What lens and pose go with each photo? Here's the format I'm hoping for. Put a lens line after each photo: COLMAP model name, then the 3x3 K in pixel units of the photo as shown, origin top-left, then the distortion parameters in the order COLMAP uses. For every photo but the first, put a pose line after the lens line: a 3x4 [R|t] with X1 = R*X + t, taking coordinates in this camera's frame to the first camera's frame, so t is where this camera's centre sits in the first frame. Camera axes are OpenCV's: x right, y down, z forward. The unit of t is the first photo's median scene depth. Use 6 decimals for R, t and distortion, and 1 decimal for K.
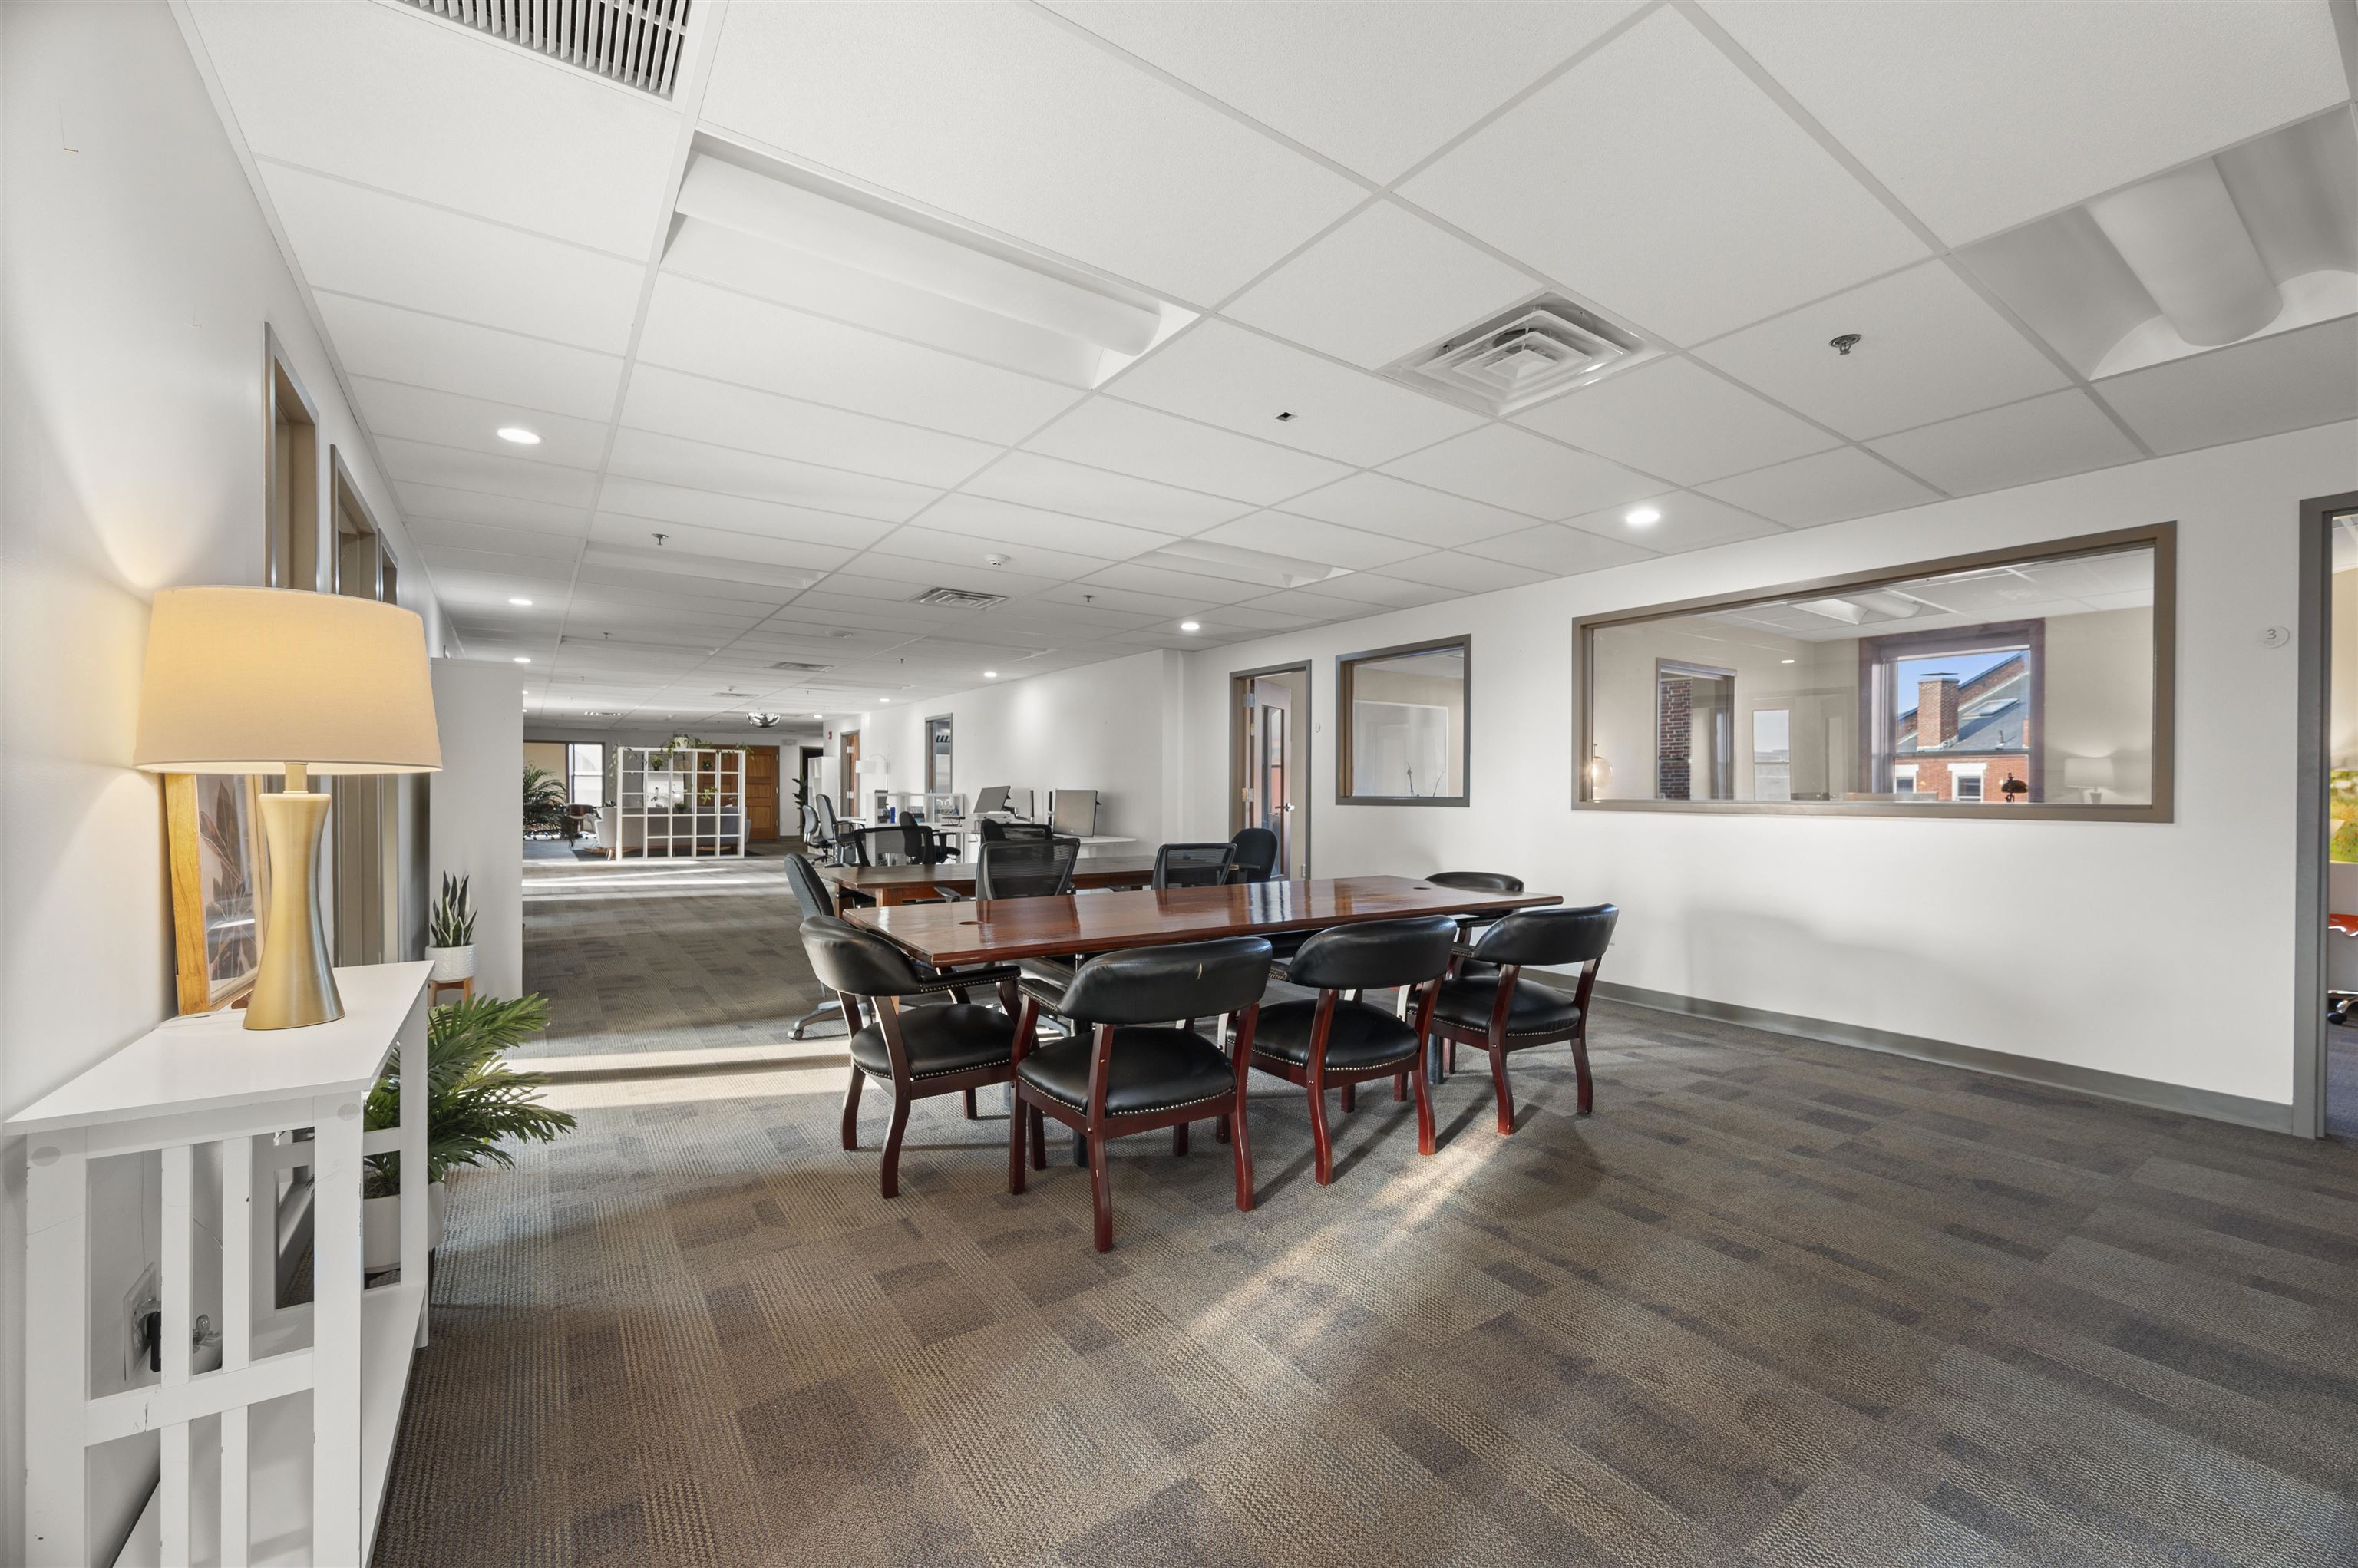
lens RADIAL K [[944.7, 0, 1182.9], [0, 944.7, 788.5], [0, 0, 1]] dist [-0.003310, -0.000342]
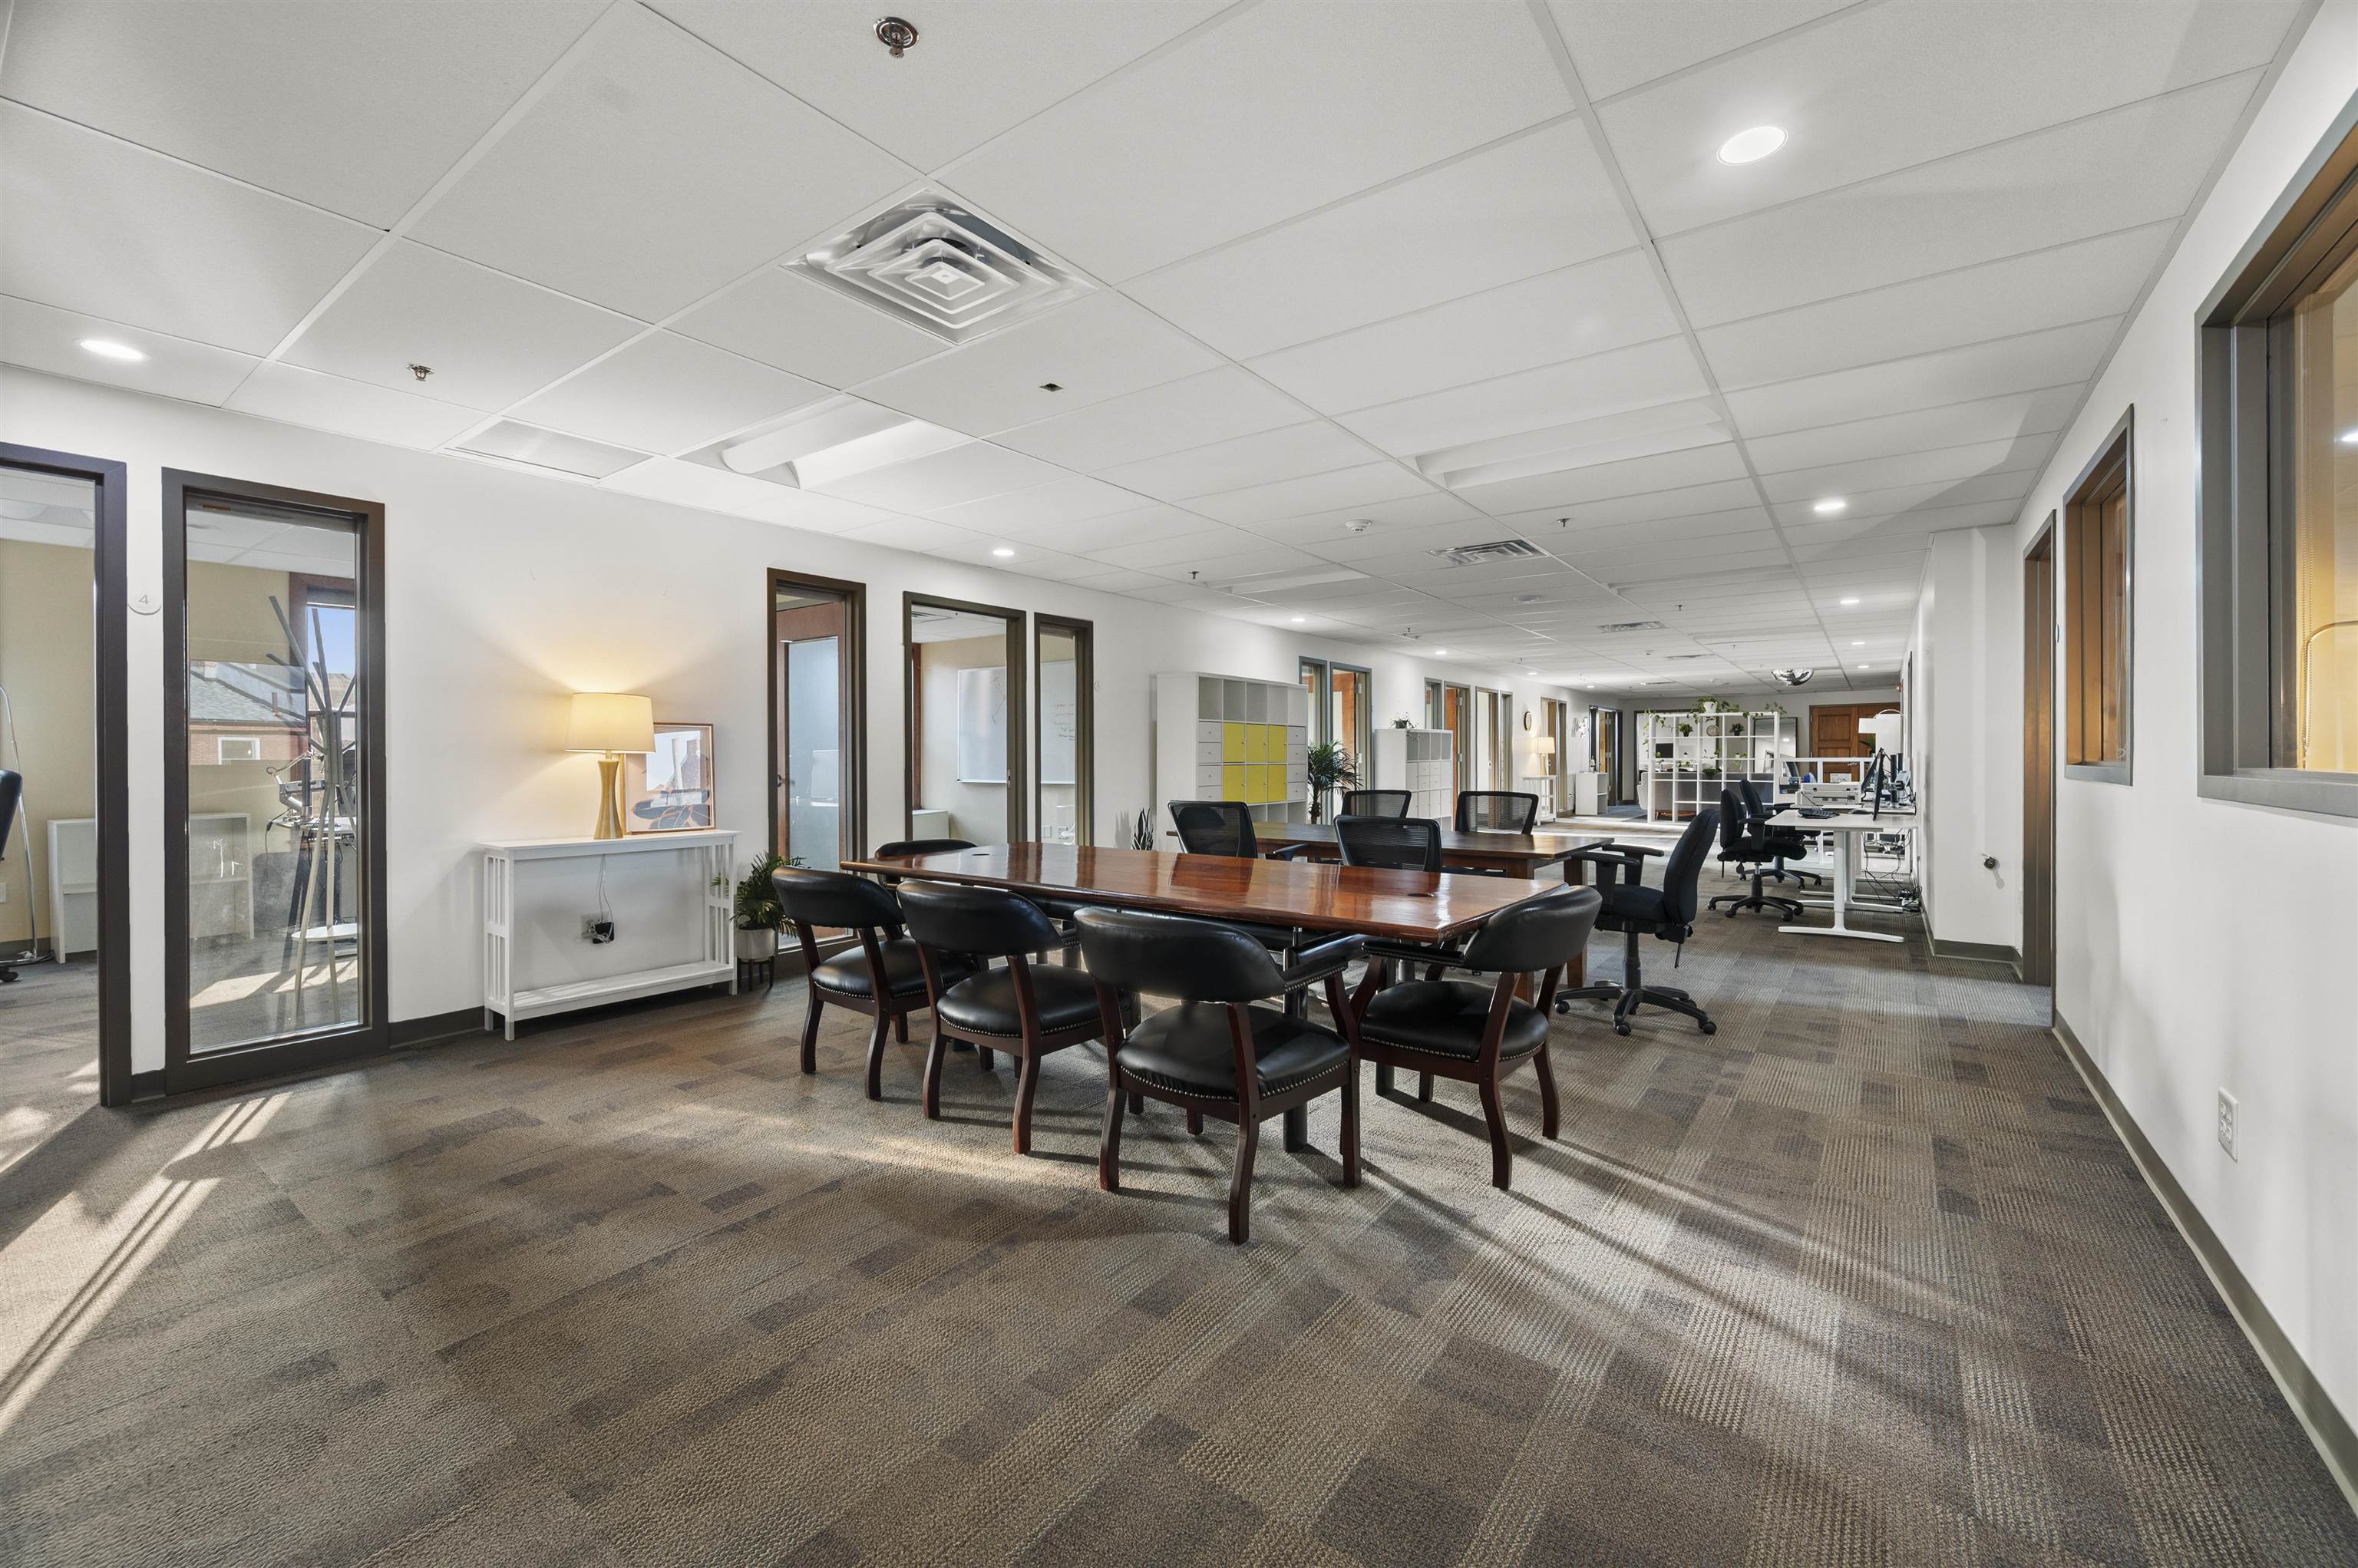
lens RADIAL K [[944.7, 0, 1183.4], [0, 944.7, 774.0], [0, 0, 1]] dist [-0.003310, -0.000342]
pose [[0.325054, 0.010631, -0.945636, 1.263014], [0.010055, 0.999841, 0.014696, 0.006978], [0.945642, -0.014285, 0.324896, 0.918455]]
